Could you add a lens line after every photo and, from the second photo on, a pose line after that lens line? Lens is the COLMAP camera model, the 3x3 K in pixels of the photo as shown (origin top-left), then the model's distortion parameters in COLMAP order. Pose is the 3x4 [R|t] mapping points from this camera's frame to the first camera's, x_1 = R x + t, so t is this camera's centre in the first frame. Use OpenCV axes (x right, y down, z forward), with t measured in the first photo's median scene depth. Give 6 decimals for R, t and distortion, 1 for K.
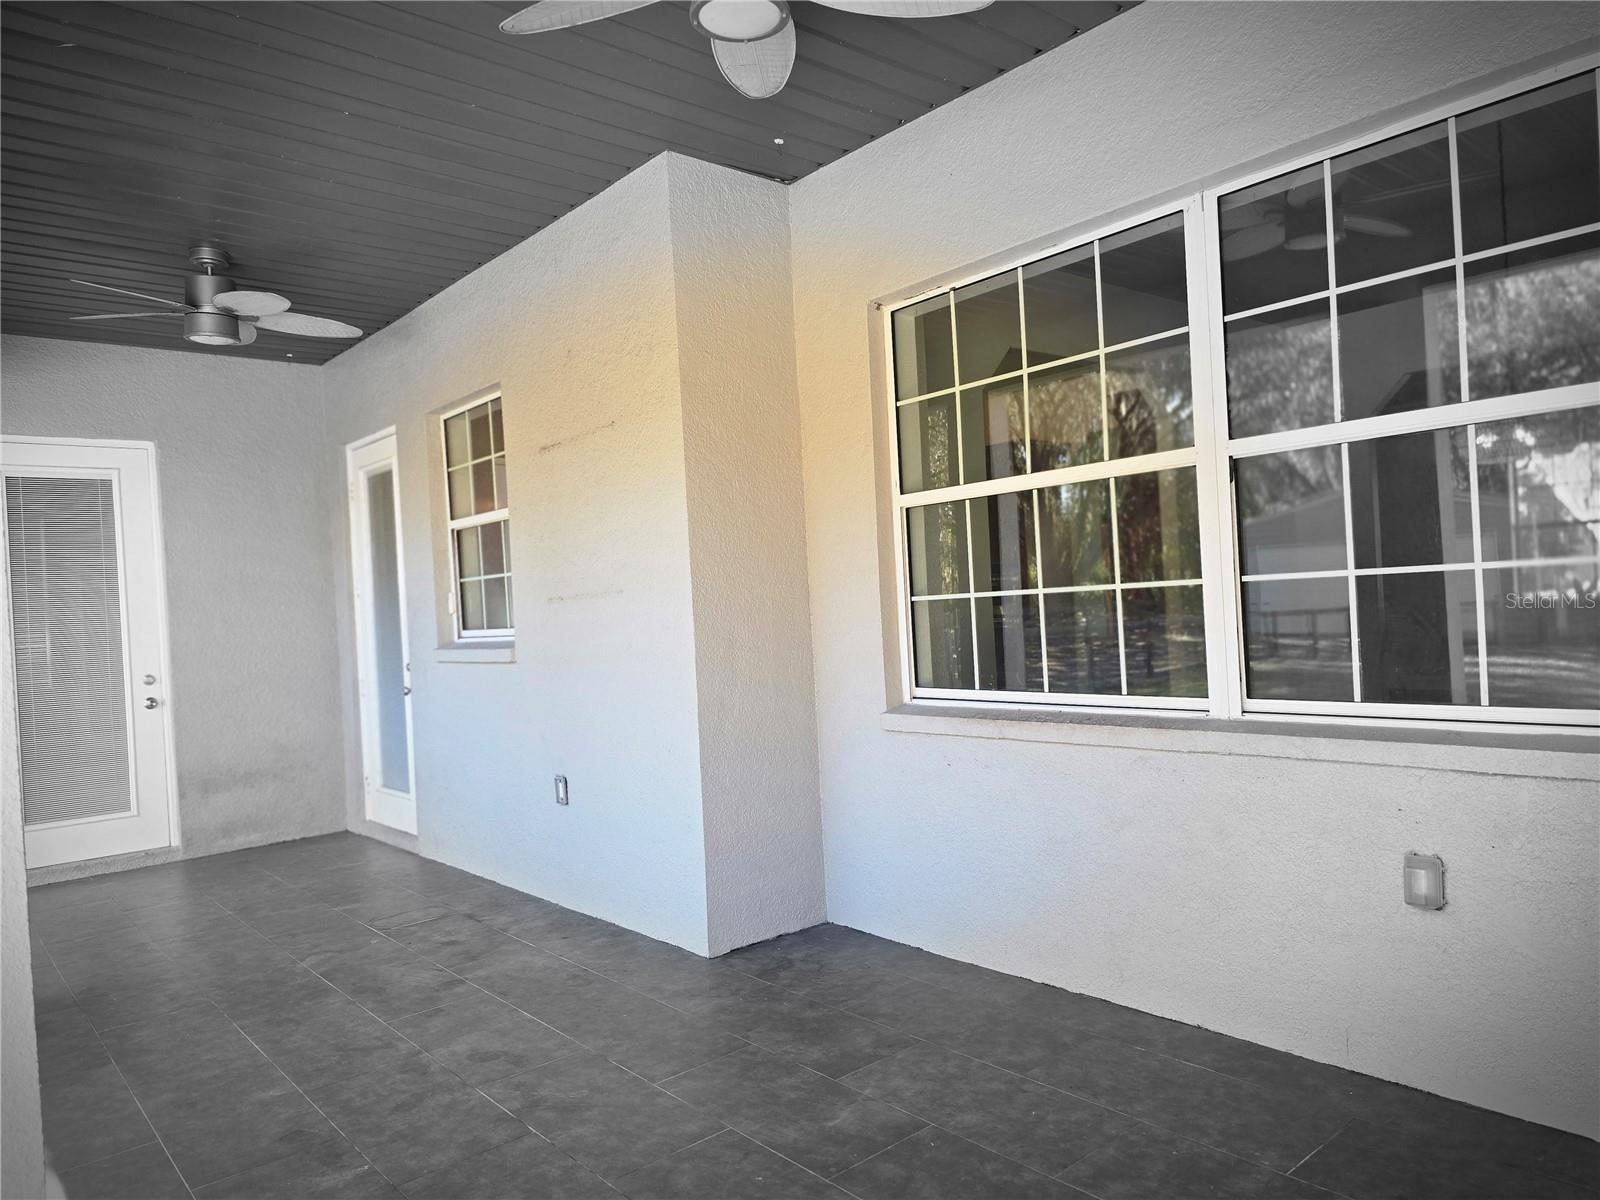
lens RADIAL K [[1071.0, 0, 787.5], [0, 1071.0, 601.9], [0, 0, 1]] dist [0.061197, -0.057037]
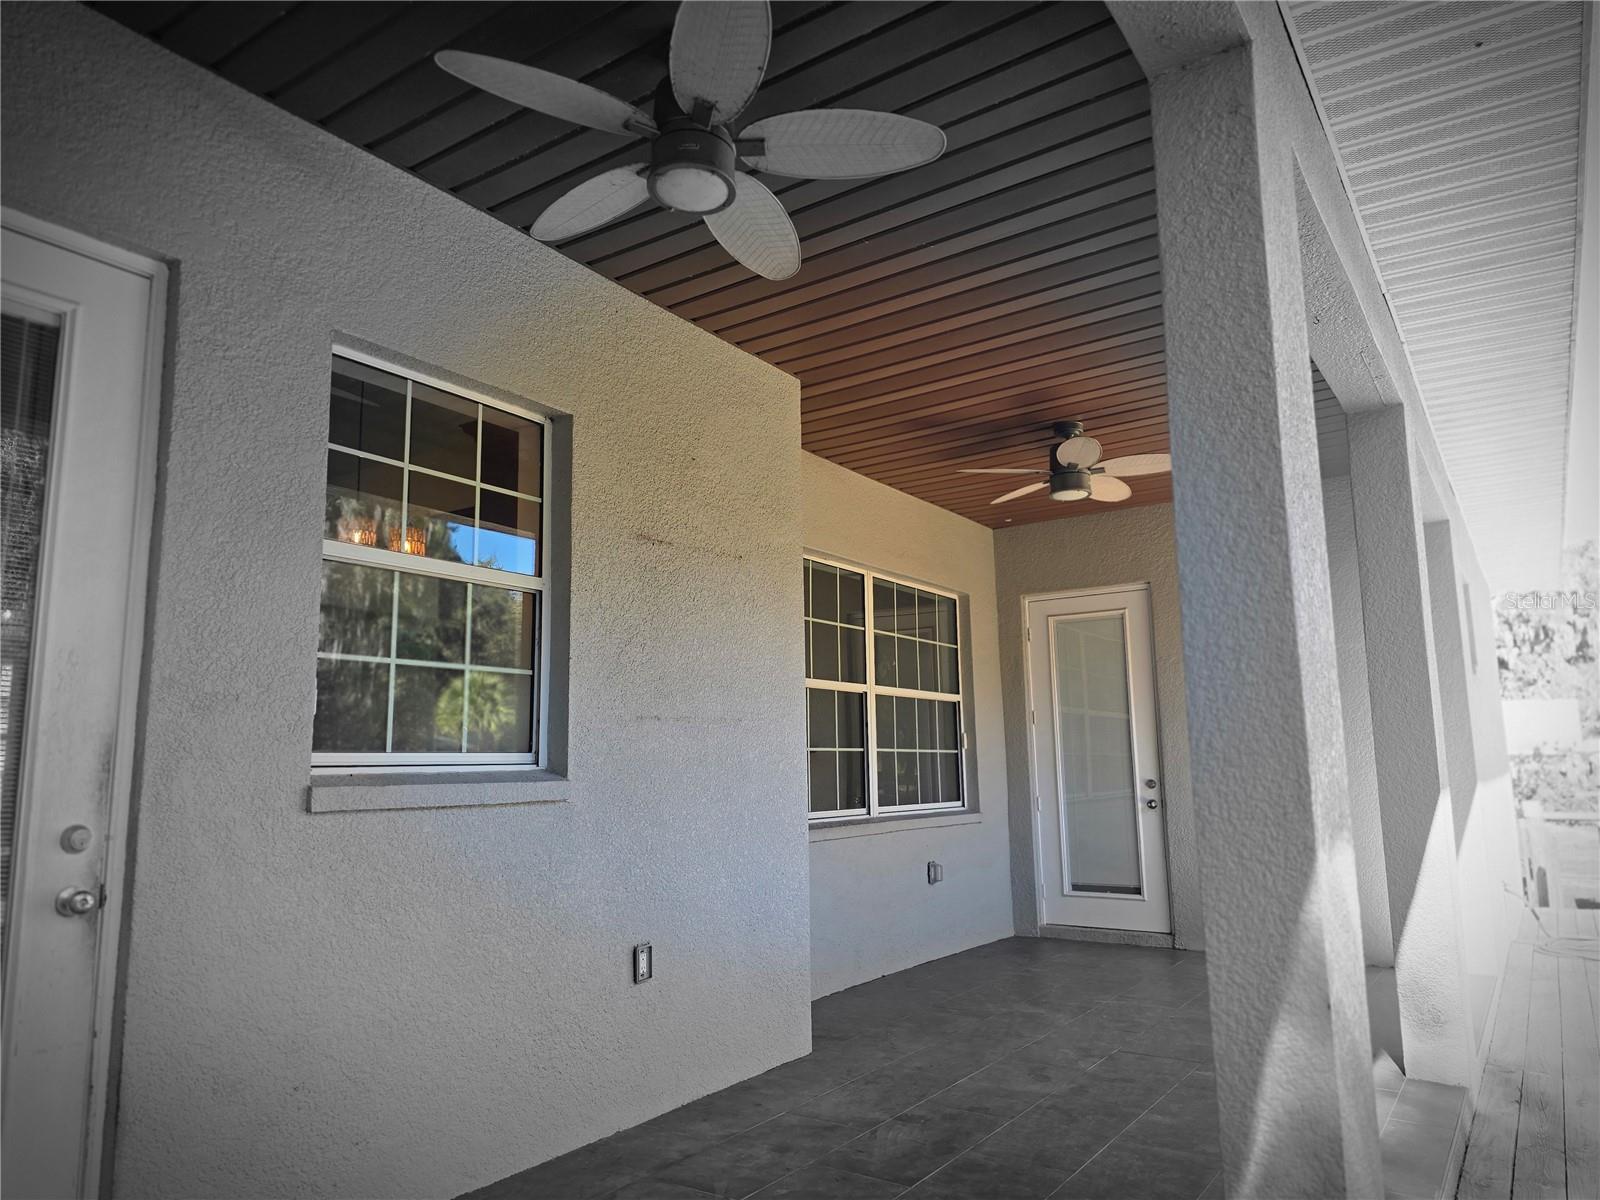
lens RADIAL K [[1071.0, 0, 787.5], [0, 1071.0, 601.9], [0, 0, 1]] dist [0.061197, -0.057037]
pose [[-0.282962, 0.188508, 0.940424, -1.458023], [-0.009099, 0.979924, -0.199163, 0.104354], [-0.959088, -0.064912, -0.275566, 1.611702]]
